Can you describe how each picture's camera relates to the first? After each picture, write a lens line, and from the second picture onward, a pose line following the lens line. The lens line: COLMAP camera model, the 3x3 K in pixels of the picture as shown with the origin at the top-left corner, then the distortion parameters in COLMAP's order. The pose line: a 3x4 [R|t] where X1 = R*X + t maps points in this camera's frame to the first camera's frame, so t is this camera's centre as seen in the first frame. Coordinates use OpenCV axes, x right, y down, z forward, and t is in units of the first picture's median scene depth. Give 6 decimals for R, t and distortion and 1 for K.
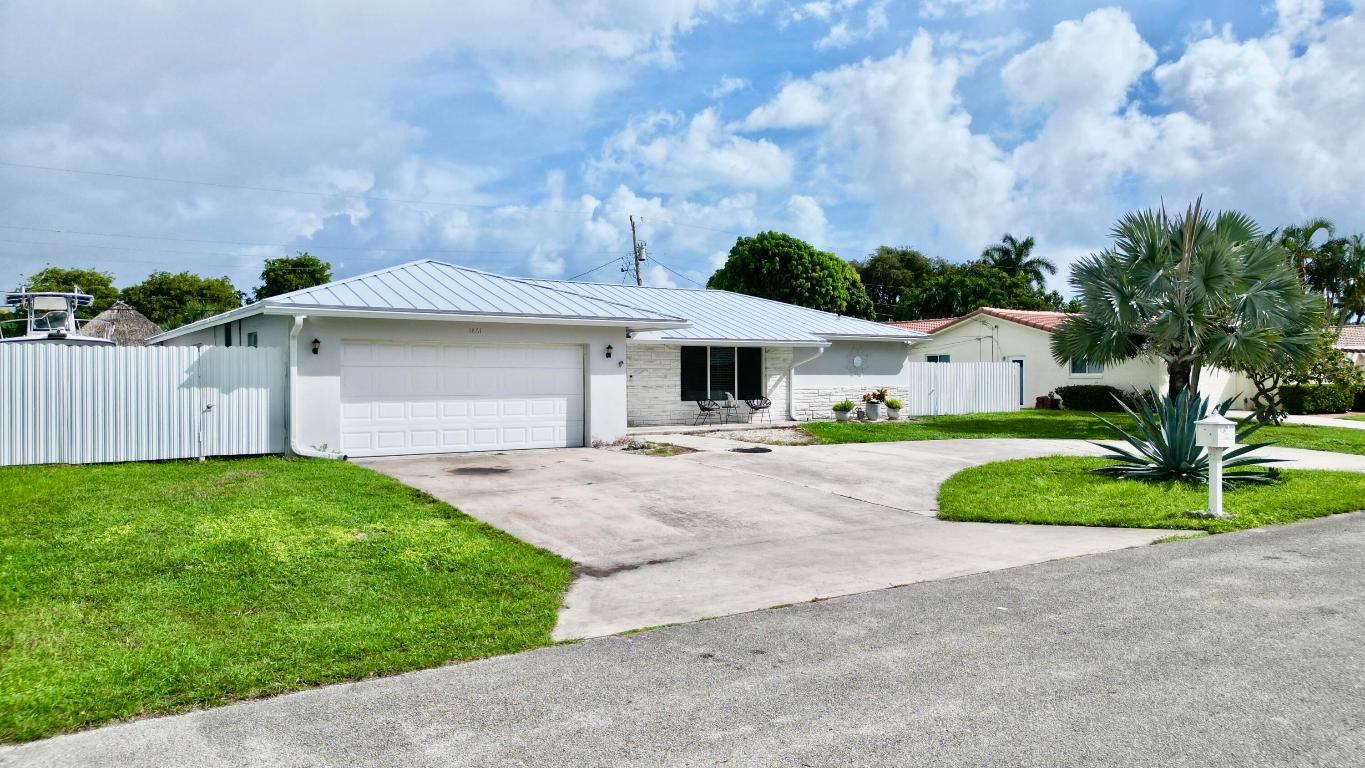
lens RADIAL K [[947.7, 0, 682.5], [0, 947.7, 384.0], [0, 0, 1]] dist [0.006317, -0.003622]
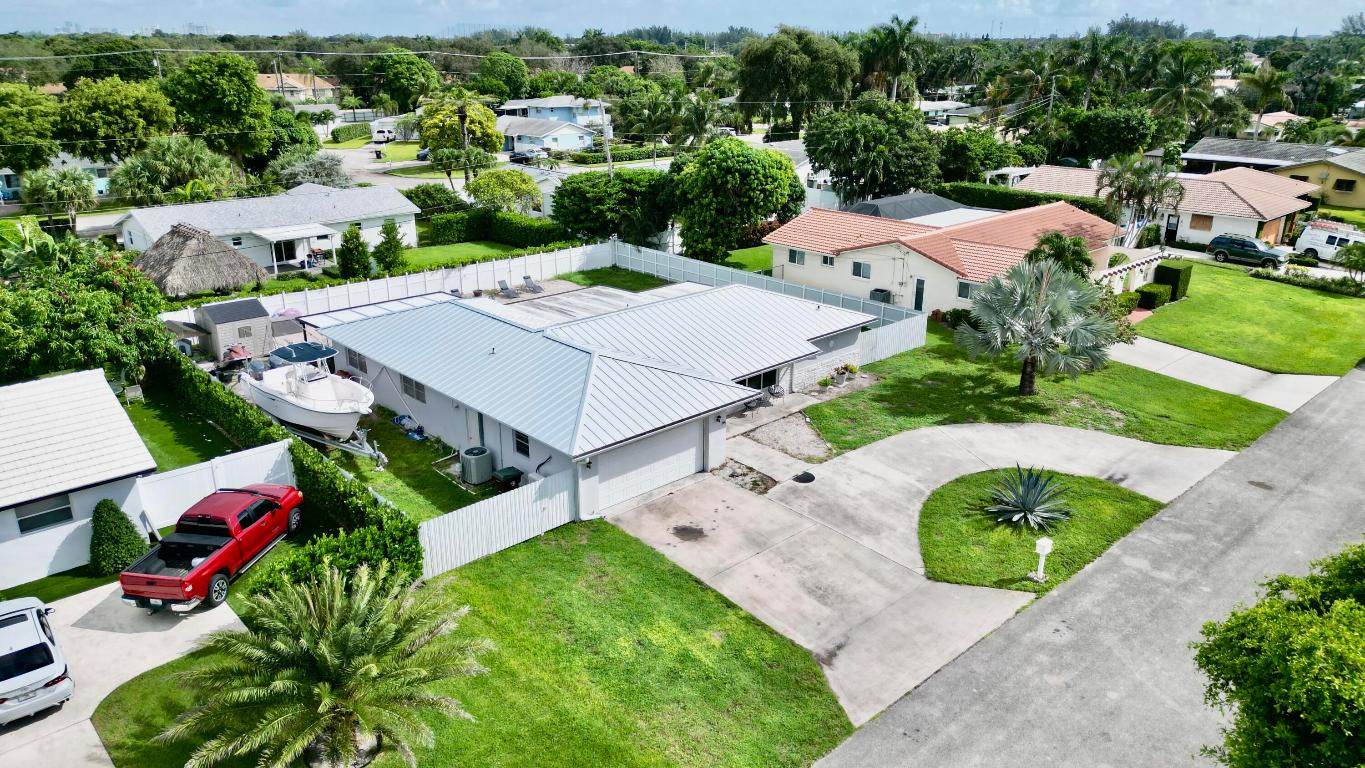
lens RADIAL K [[939.9, 0, 667.1], [0, 939.9, 382.5], [0, 0, 1]] dist [0.033986, -0.001402]
pose [[0.990194, -0.049988, 0.130450, -0.171162], [0.002740, 0.940559, 0.339618, -0.297109], [-0.139672, -0.335931, 0.931473, -0.244473]]
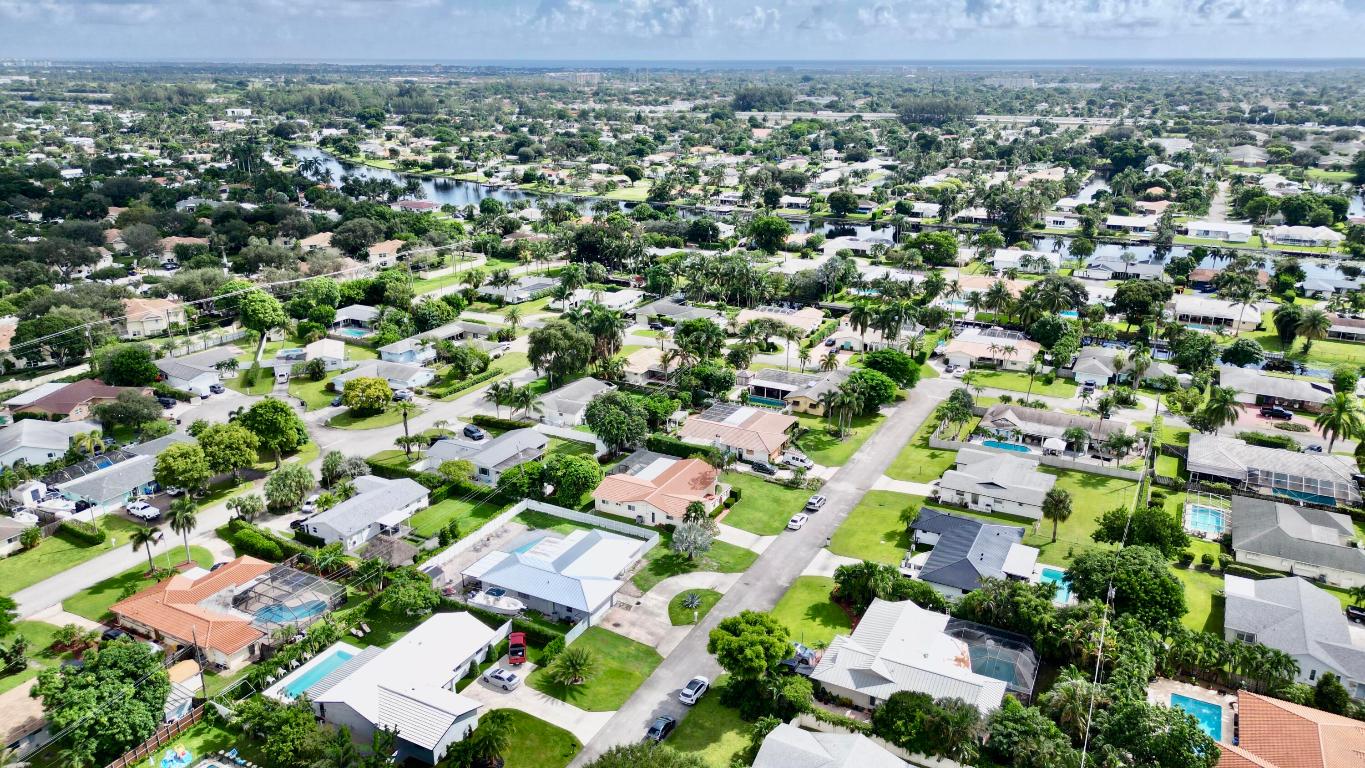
lens RADIAL K [[947.7, 0, 682.5], [0, 947.7, 384.0], [0, 0, 1]] dist [0.006317, -0.003622]
pose [[0.880812, -0.157027, 0.446669, -1.018243], [0.003398, 0.945473, 0.325683, -1.518179], [-0.473455, -0.285348, 0.833317, -1.834623]]
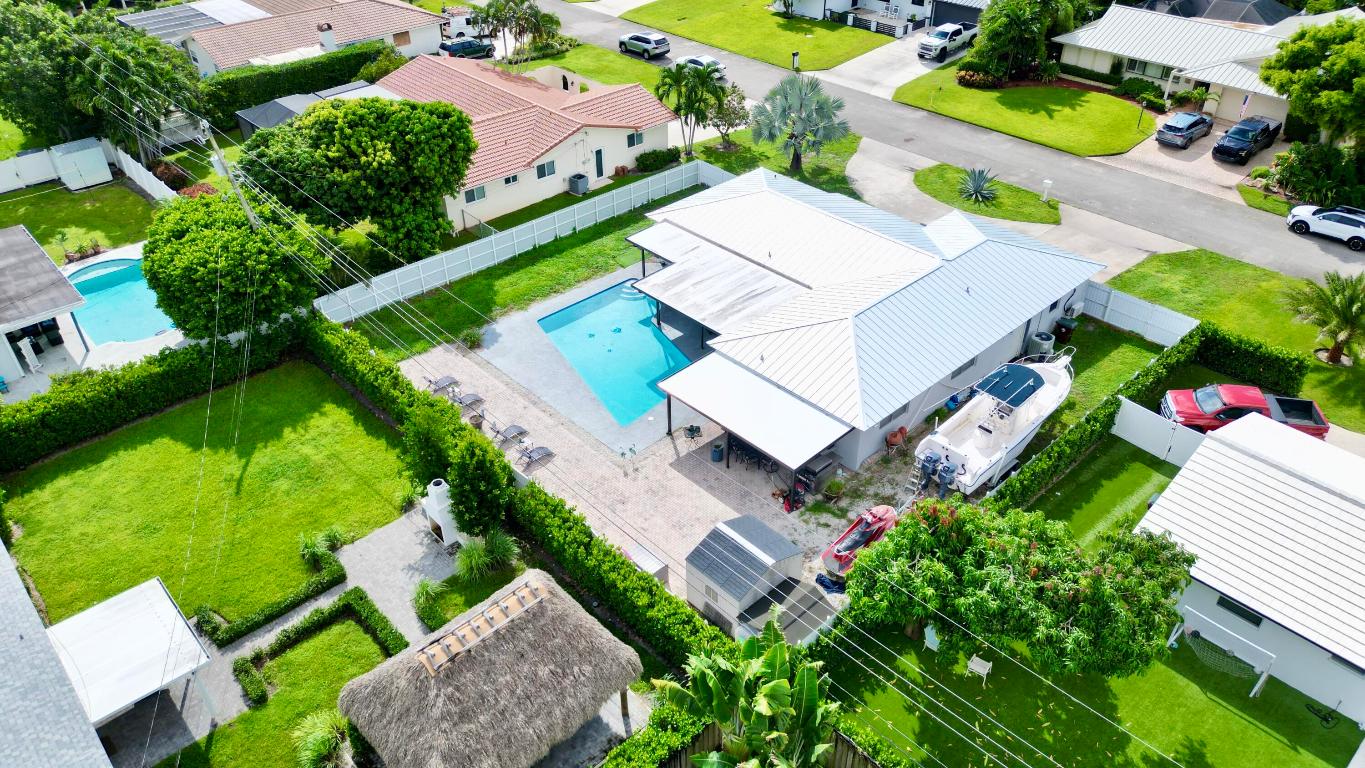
lens RADIAL K [[947.7, 0, 682.5], [0, 947.7, 384.0], [0, 0, 1]] dist [0.006317, -0.003622]
pose [[-0.161486, -0.577125, 0.800531, -0.966027], [0.003234, 0.810864, 0.585226, -0.528904], [-0.986870, 0.097095, -0.129076, 0.919135]]
